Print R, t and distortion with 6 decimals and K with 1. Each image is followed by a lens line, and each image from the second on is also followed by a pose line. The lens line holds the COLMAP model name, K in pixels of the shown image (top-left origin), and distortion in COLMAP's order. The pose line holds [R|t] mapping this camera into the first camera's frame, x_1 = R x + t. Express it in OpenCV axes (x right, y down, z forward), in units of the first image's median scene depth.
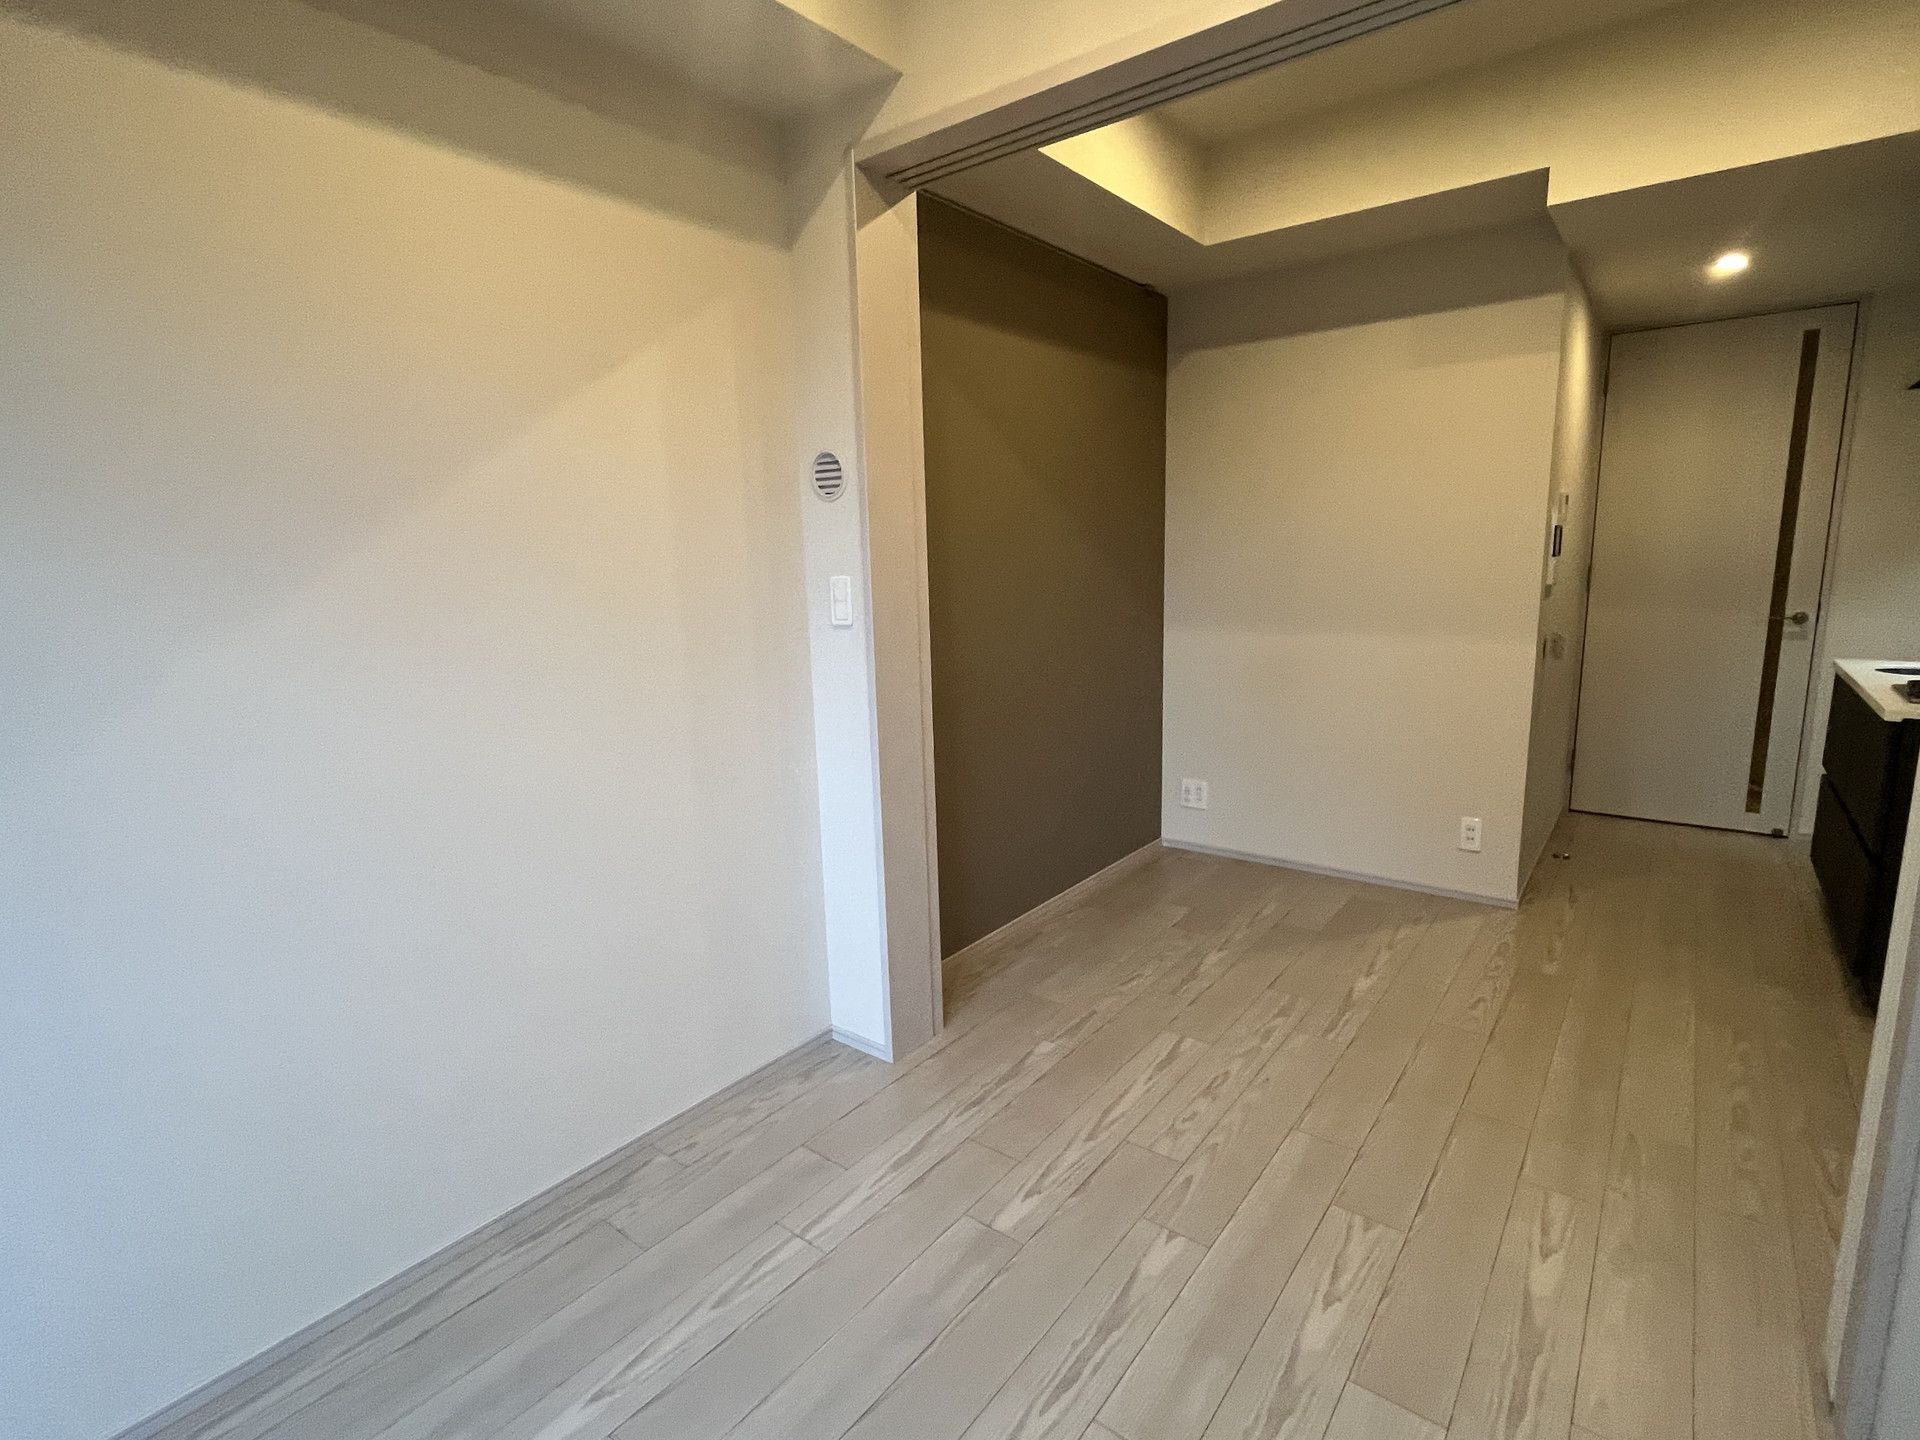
lens RADIAL K [[932.5, 0, 964.3], [0, 932.5, 718.8], [0, 0, 1]] dist [-0.001090, -0.001209]
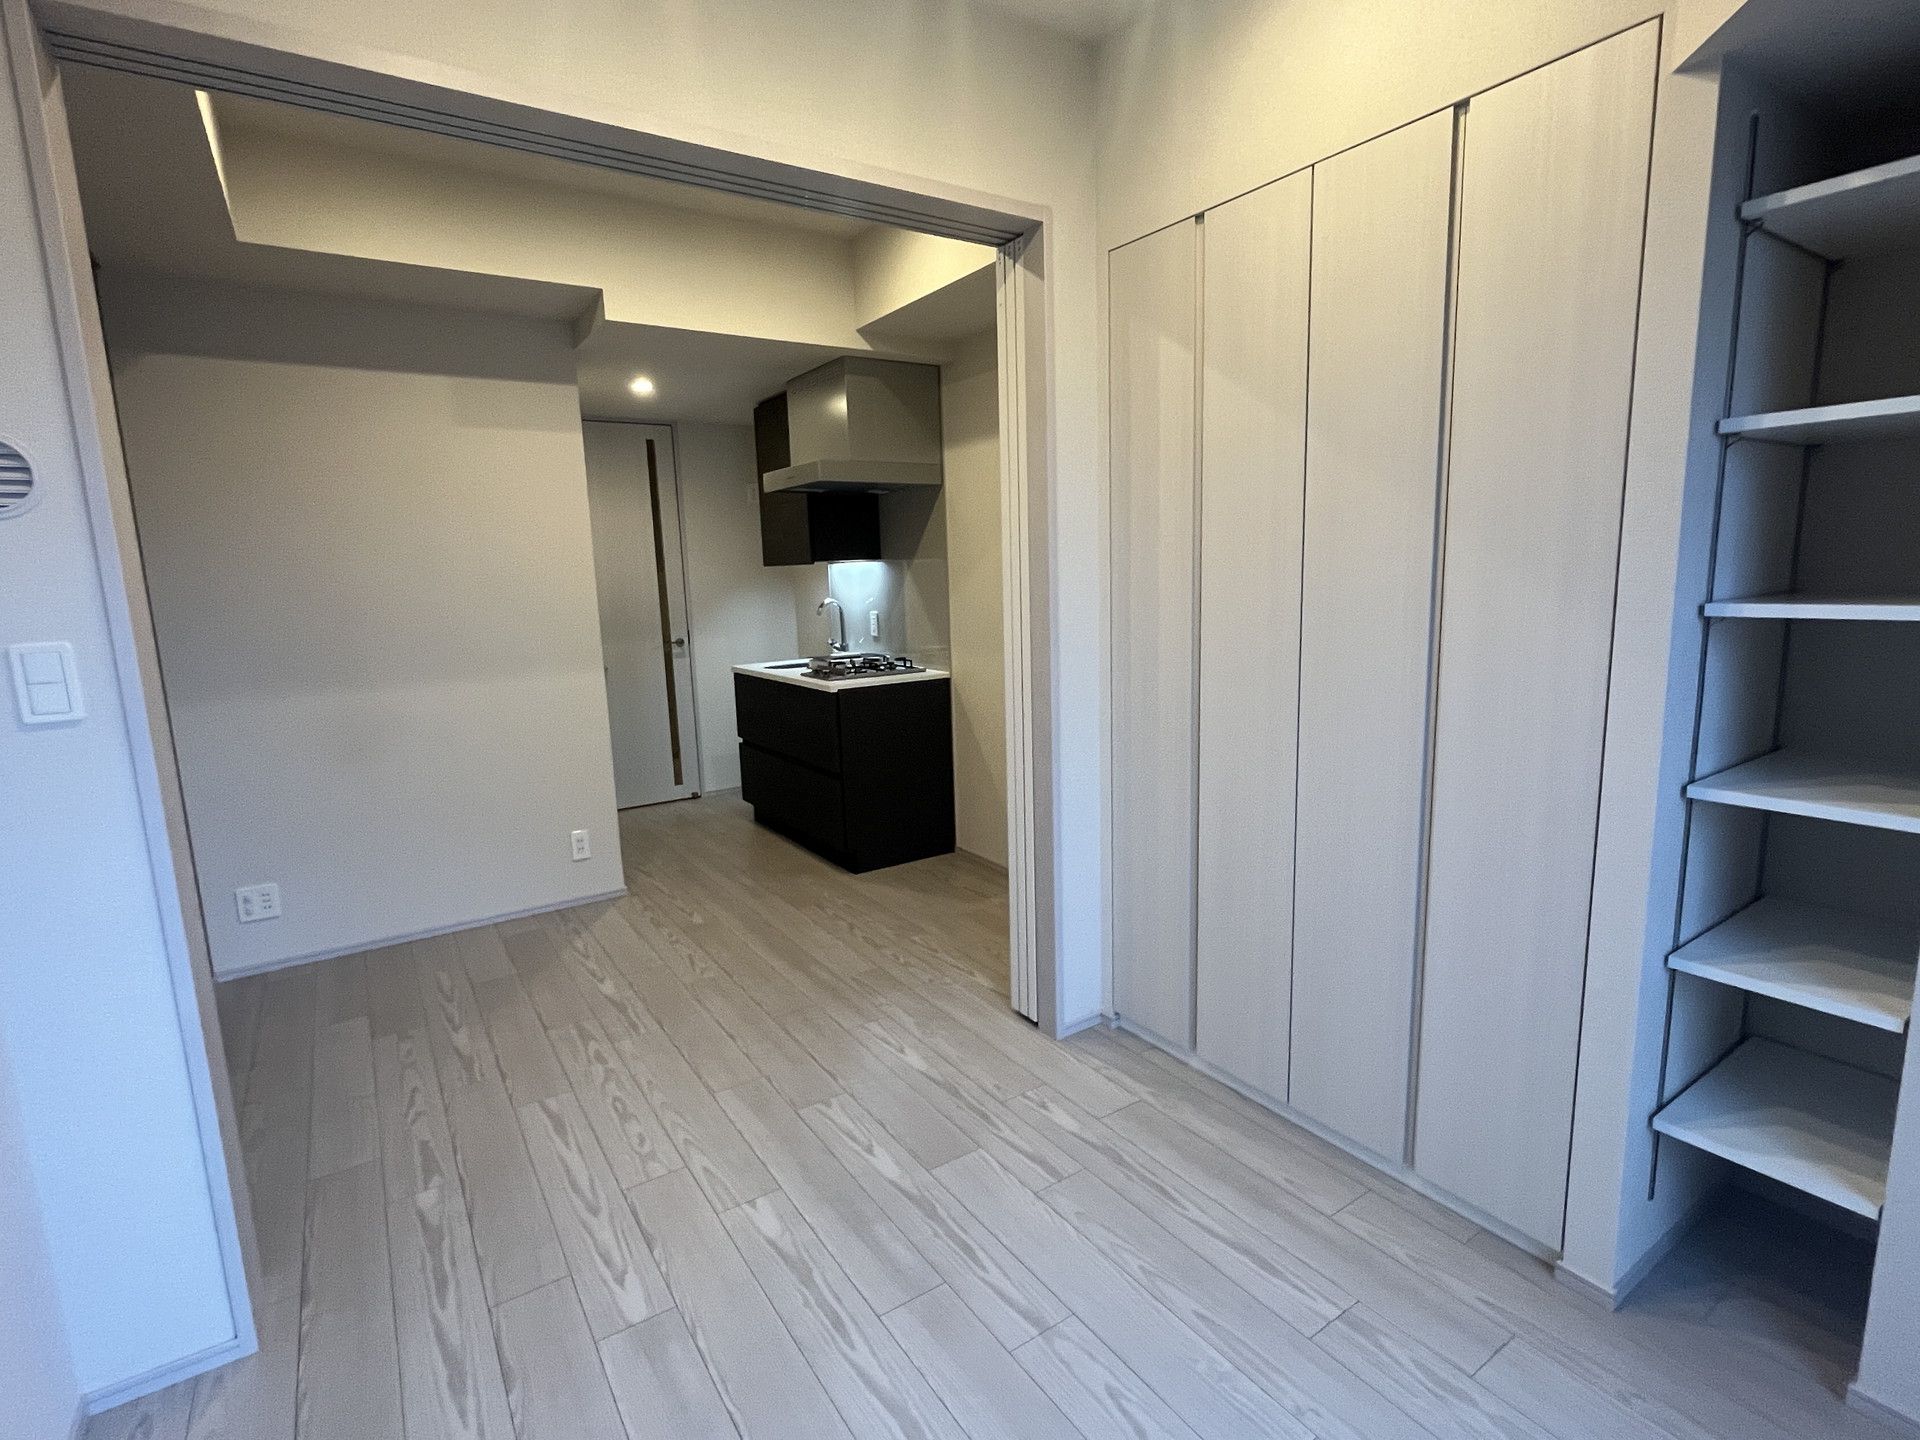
lens RADIAL K [[932.5, 0, 964.9], [0, 932.5, 721.6], [0, 0, 1]] dist [-0.001090, -0.001209]
pose [[0.318286, -0.138757, 0.937785, -0.458373], [0.190473, 0.978417, 0.080122, -0.032068], [-0.928662, 0.153121, 0.337846, 0.212760]]
